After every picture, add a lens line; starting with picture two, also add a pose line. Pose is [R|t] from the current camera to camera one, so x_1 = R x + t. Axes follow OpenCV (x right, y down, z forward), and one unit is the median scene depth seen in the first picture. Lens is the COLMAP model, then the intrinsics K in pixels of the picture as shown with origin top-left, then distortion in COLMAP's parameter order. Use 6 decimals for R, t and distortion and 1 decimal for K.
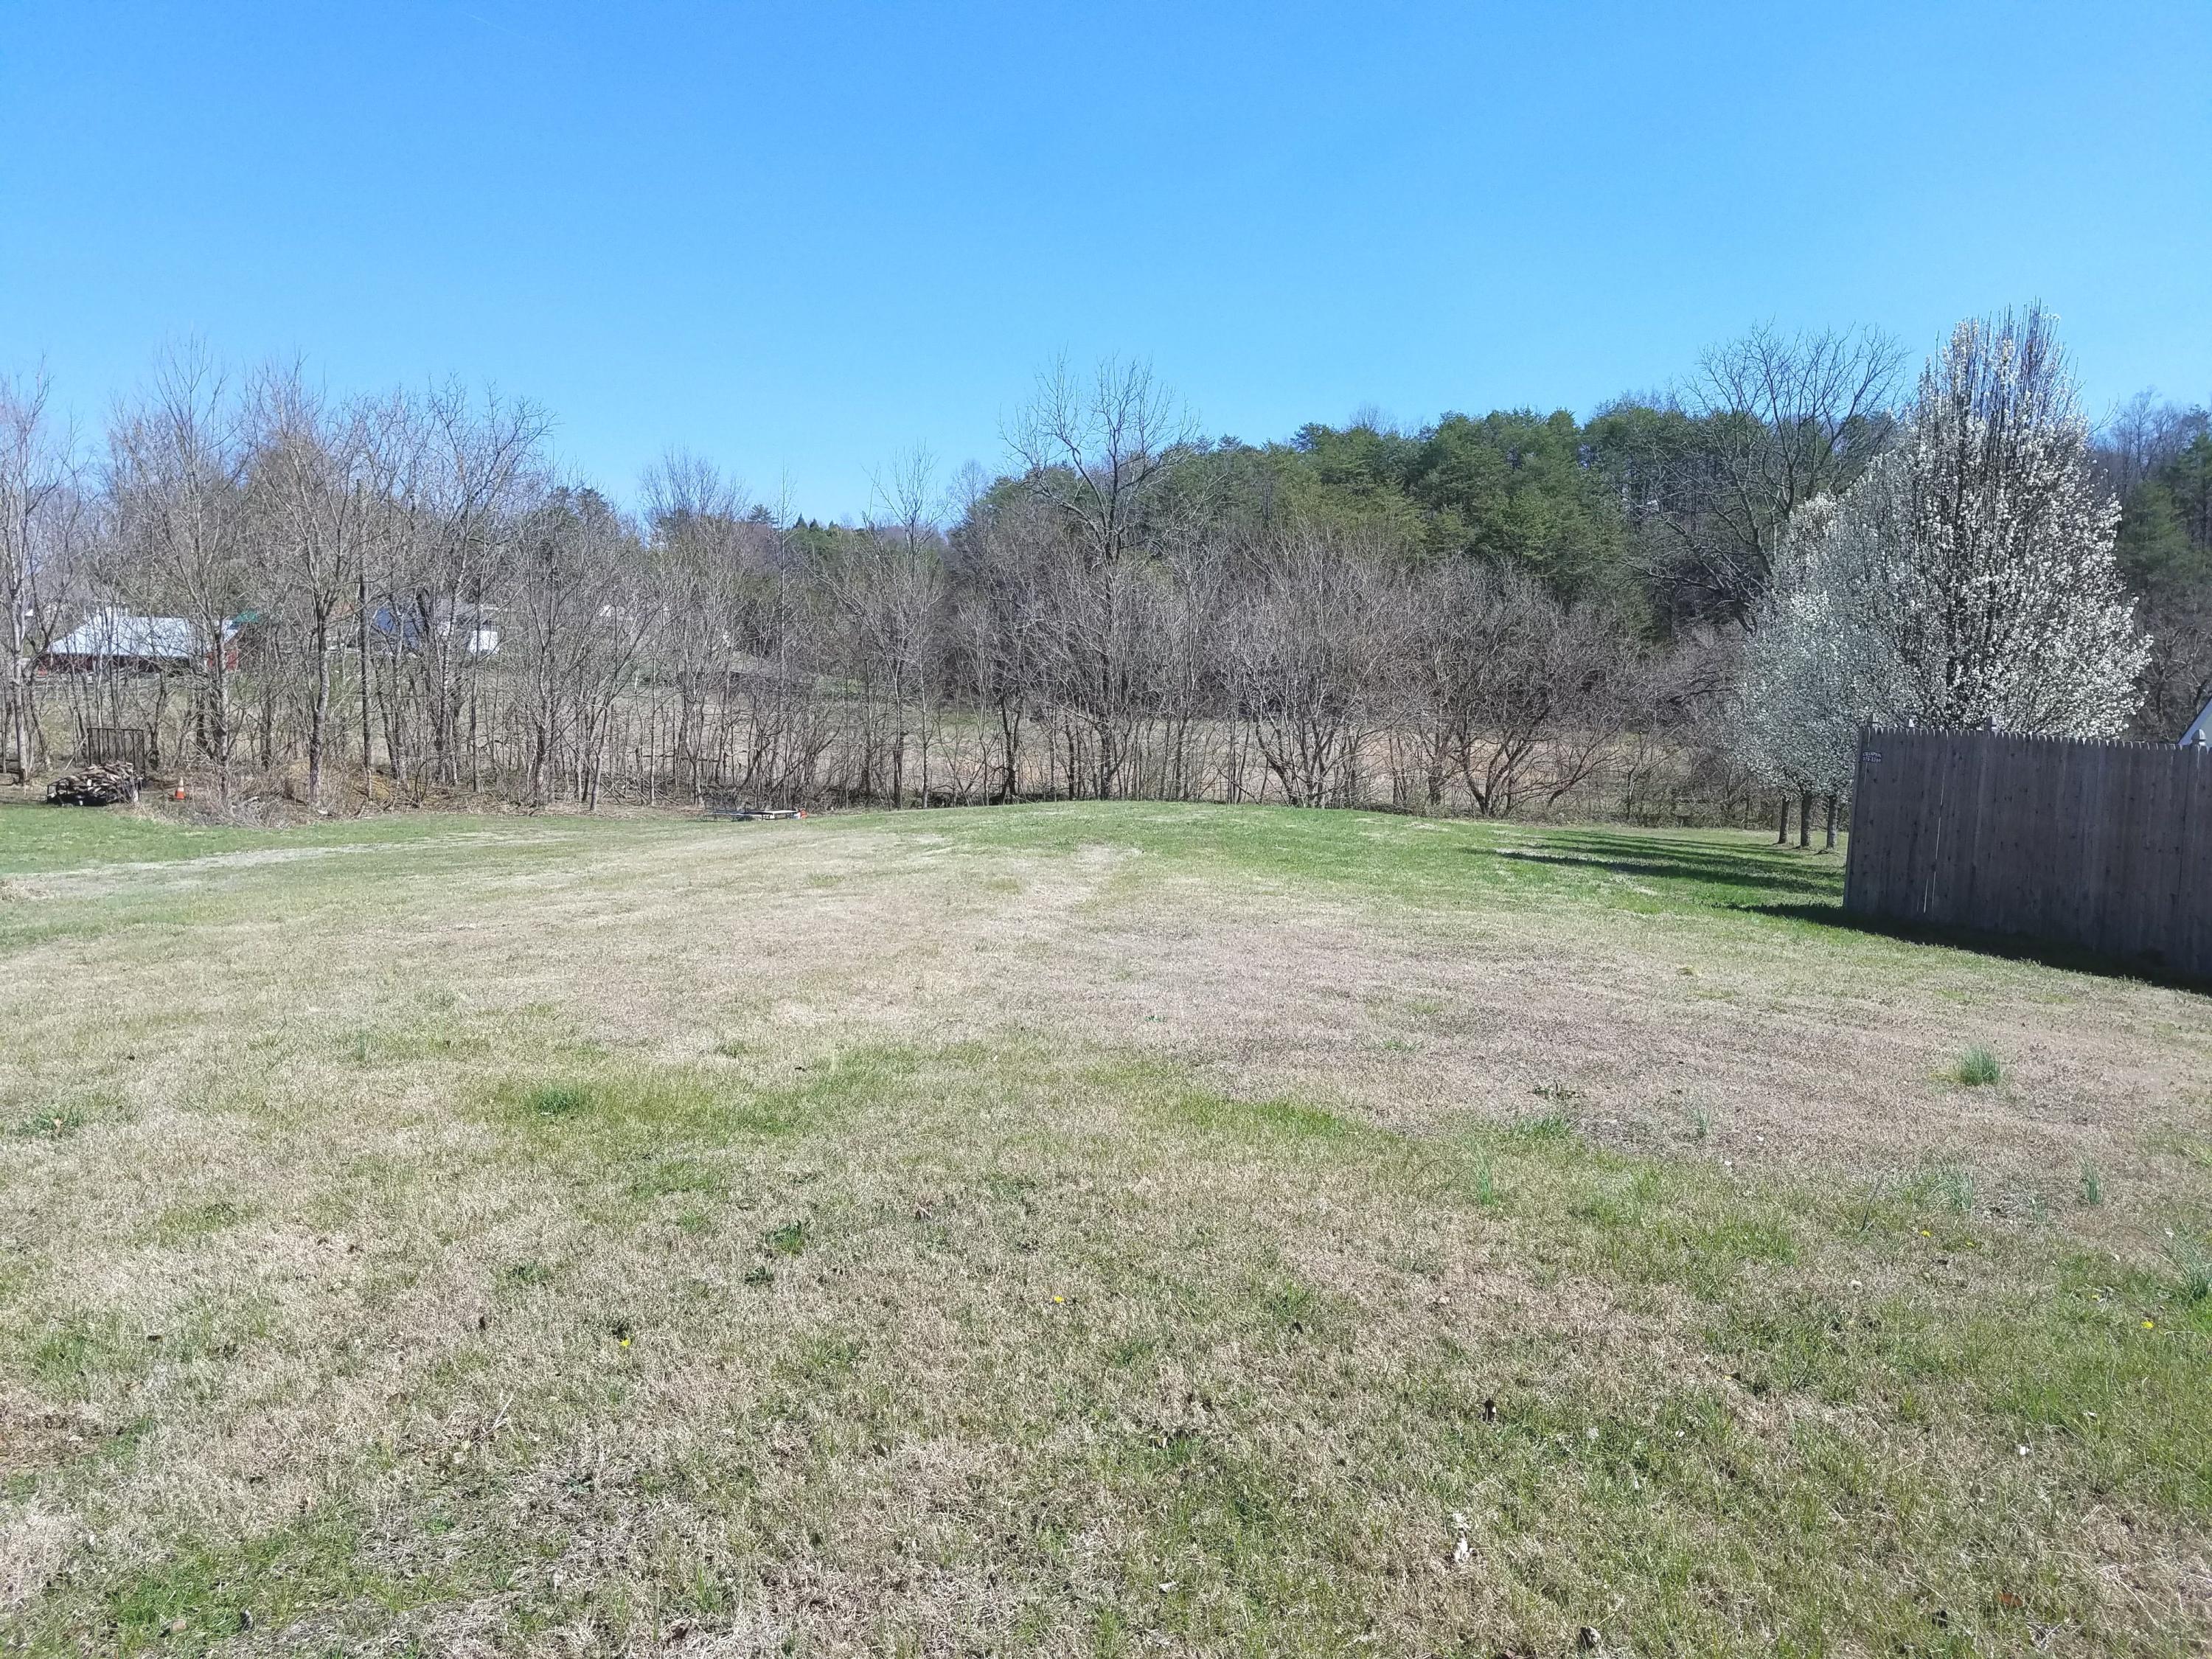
lens RADIAL K [[1675.4, 0, 1089.4], [0, 1675.4, 853.1], [0, 0, 1]] dist [0.145978, -0.269067]
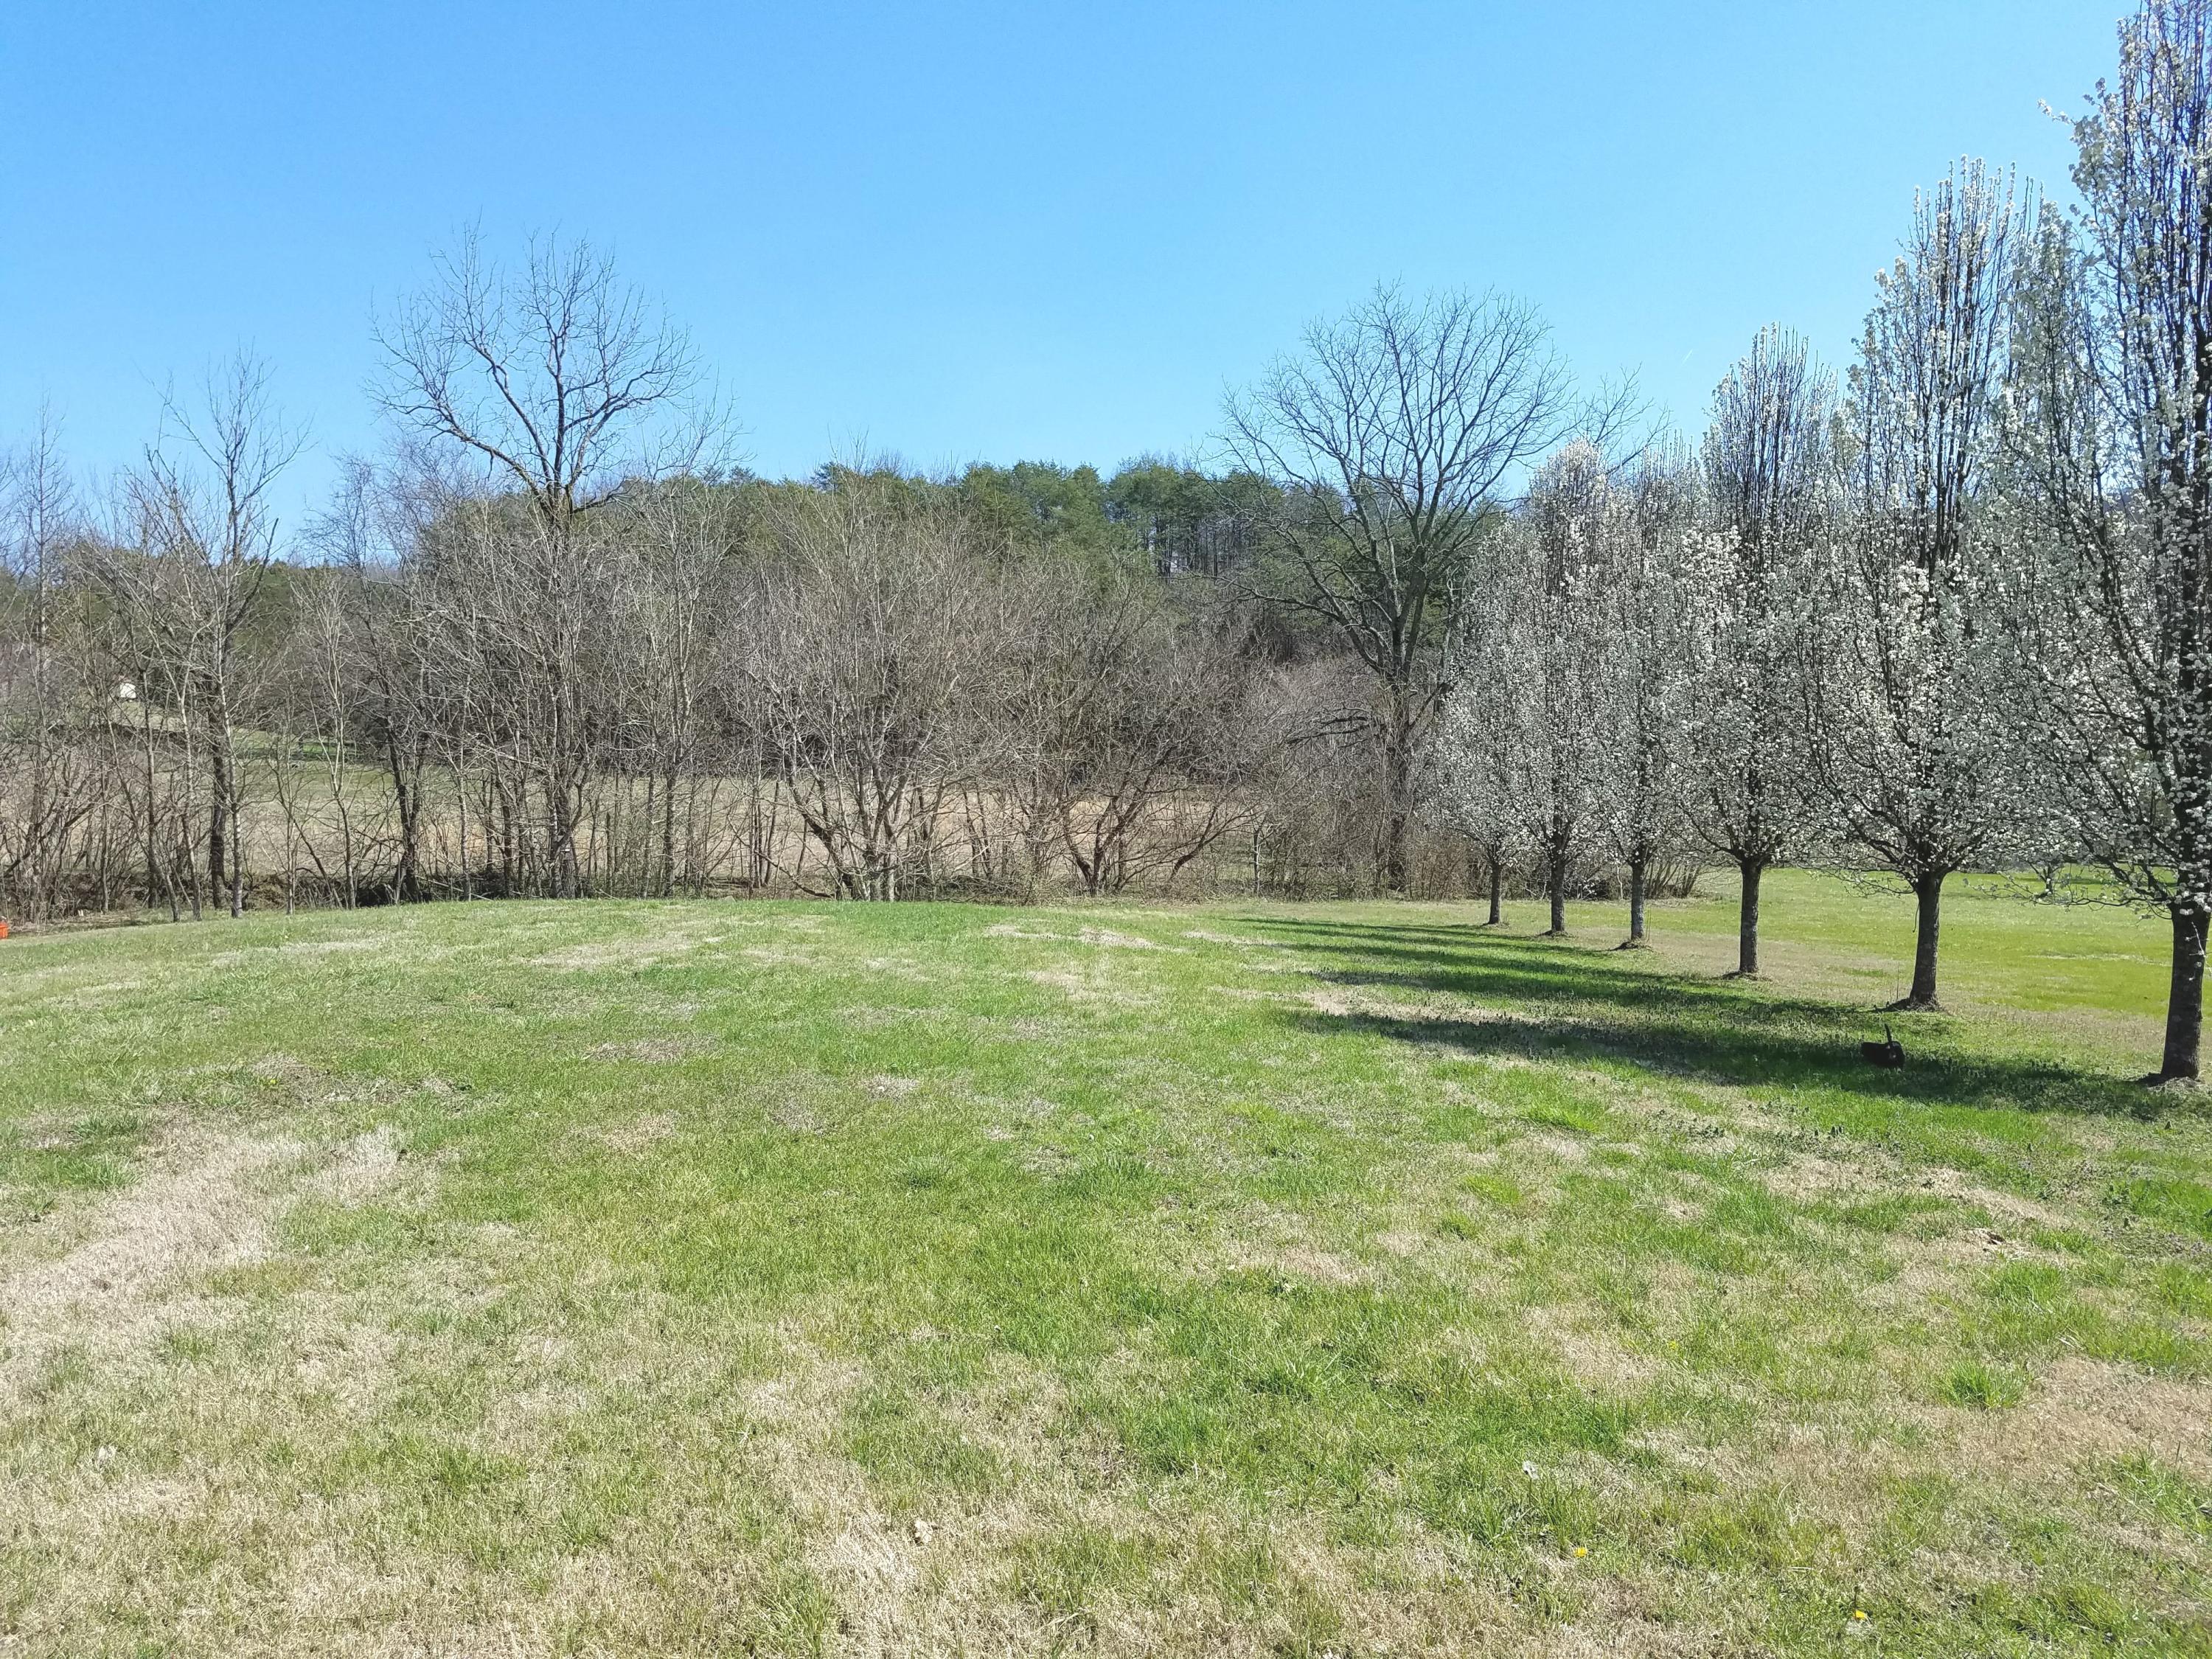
lens RADIAL K [[1675.4, 0, 1089.4], [0, 1675.4, 853.1], [0, 0, 1]] dist [0.145978, -0.269067]
pose [[0.961161, -0.023264, 0.275006, 0.023137], [0.033861, 0.998853, -0.033848, -0.012961], [-0.273903, 0.041846, 0.960847, 0.261406]]
